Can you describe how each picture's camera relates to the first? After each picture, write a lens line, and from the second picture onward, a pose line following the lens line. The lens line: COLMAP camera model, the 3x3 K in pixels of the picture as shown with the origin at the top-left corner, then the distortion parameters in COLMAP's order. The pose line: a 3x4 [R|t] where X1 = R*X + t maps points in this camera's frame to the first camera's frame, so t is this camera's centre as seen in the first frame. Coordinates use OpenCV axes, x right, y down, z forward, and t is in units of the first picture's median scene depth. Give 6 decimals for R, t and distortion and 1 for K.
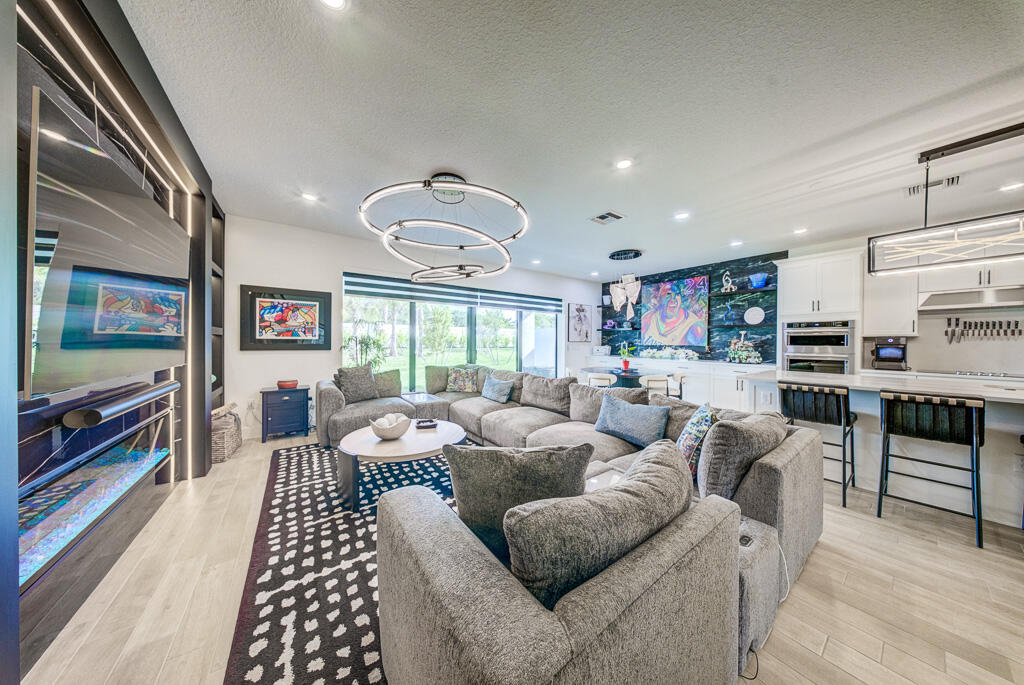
lens RADIAL K [[301.3, 0, 515.0], [0, 301.3, 344.3], [0, 0, 1]] dist [0.000341, -0.001153]
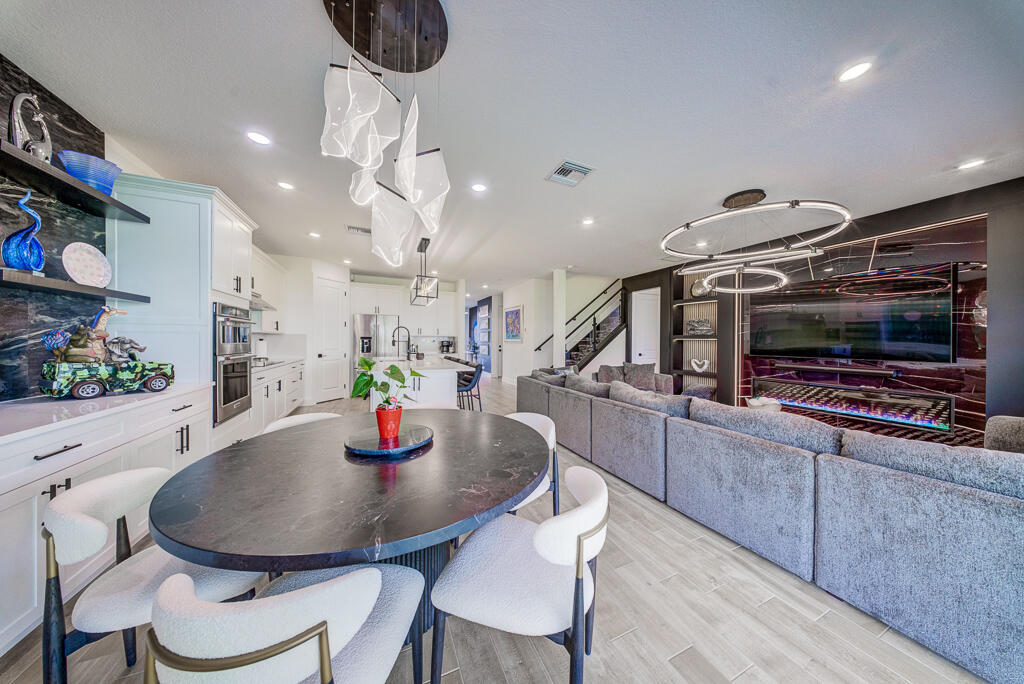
lens RADIAL K [[301.3, 0, 512.1], [0, 301.3, 342.8], [0, 0, 1]] dist [0.000341, -0.001153]
pose [[-0.976602, -0.014554, 0.214560, 0.254653], [-0.010644, 0.999756, 0.019367, -0.015764], [-0.214789, 0.016630, -0.976519, 1.614038]]
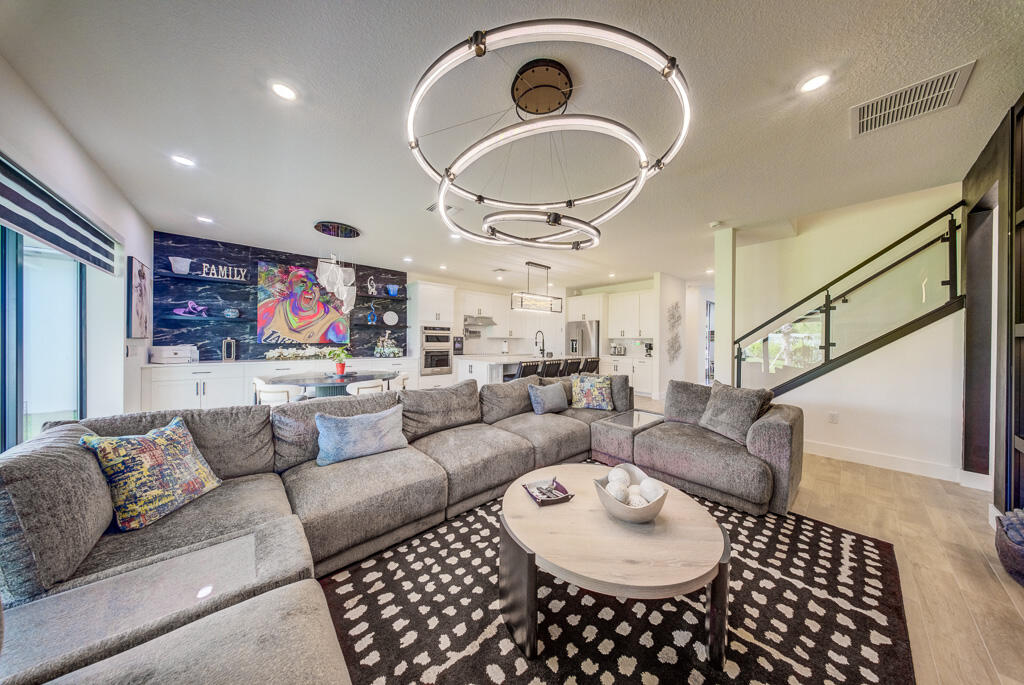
lens RADIAL K [[301.3, 0, 509.0], [0, 301.3, 341.8], [0, 0, 1]] dist [0.000341, -0.001153]
pose [[-0.085605, -0.008451, 0.996293, -0.603969], [0.001747, 0.999961, 0.008632, -0.010872], [-0.996328, 0.002479, -0.085587, 0.806874]]
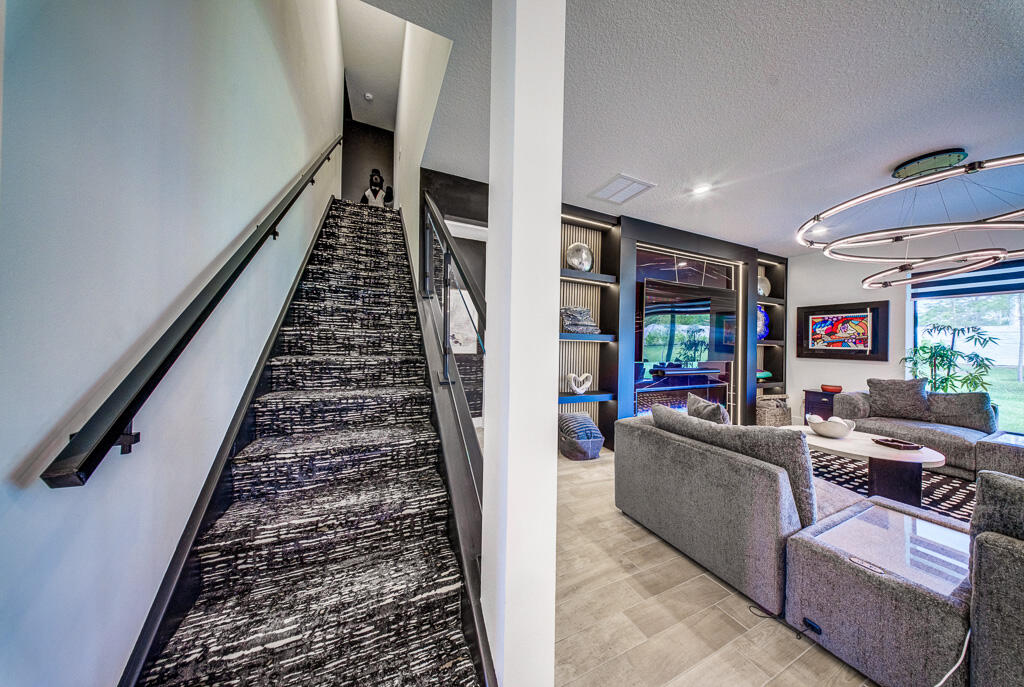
lens RADIAL K [[301.3, 0, 505.5], [0, 301.3, 343.0], [0, 0, 1]] dist [0.000341, -0.001153]
pose [[-0.198838, -0.010511, -0.979976, 0.595314], [-0.028027, 0.999594, -0.005035, -0.000397], [0.979631, 0.026465, -0.199052, 0.015759]]
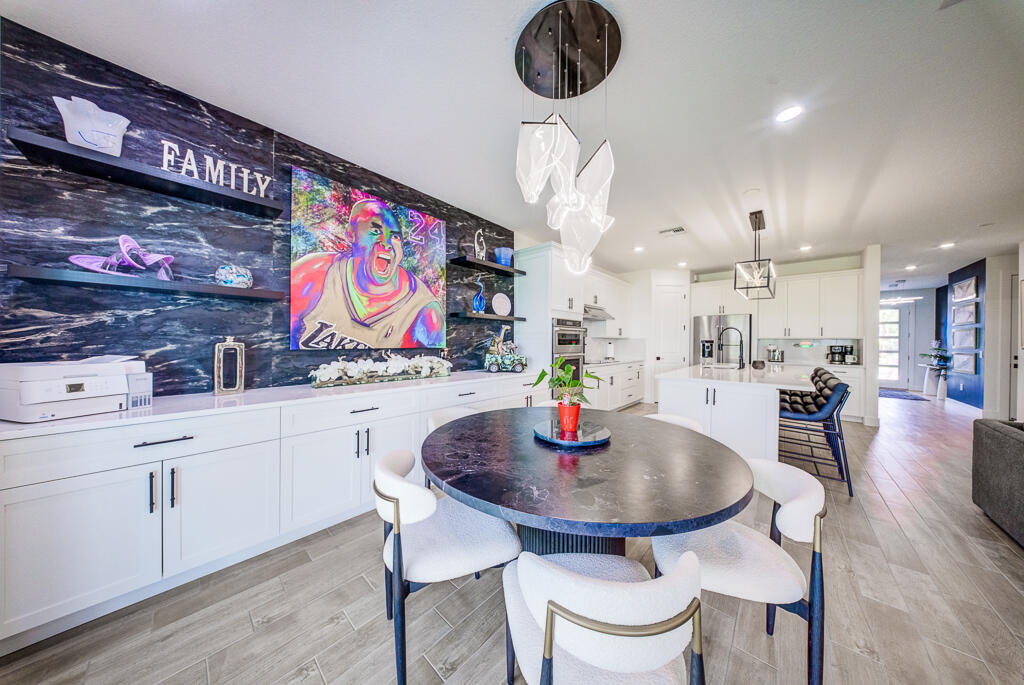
lens RADIAL K [[301.3, 0, 508.3], [0, 301.3, 342.2], [0, 0, 1]] dist [0.000341, -0.001153]
pose [[-0.193783, -0.008186, 0.981010, 0.101332], [0.001889, 0.999960, 0.008717, -0.014041], [-0.981043, 0.003542, -0.193760, 1.450253]]
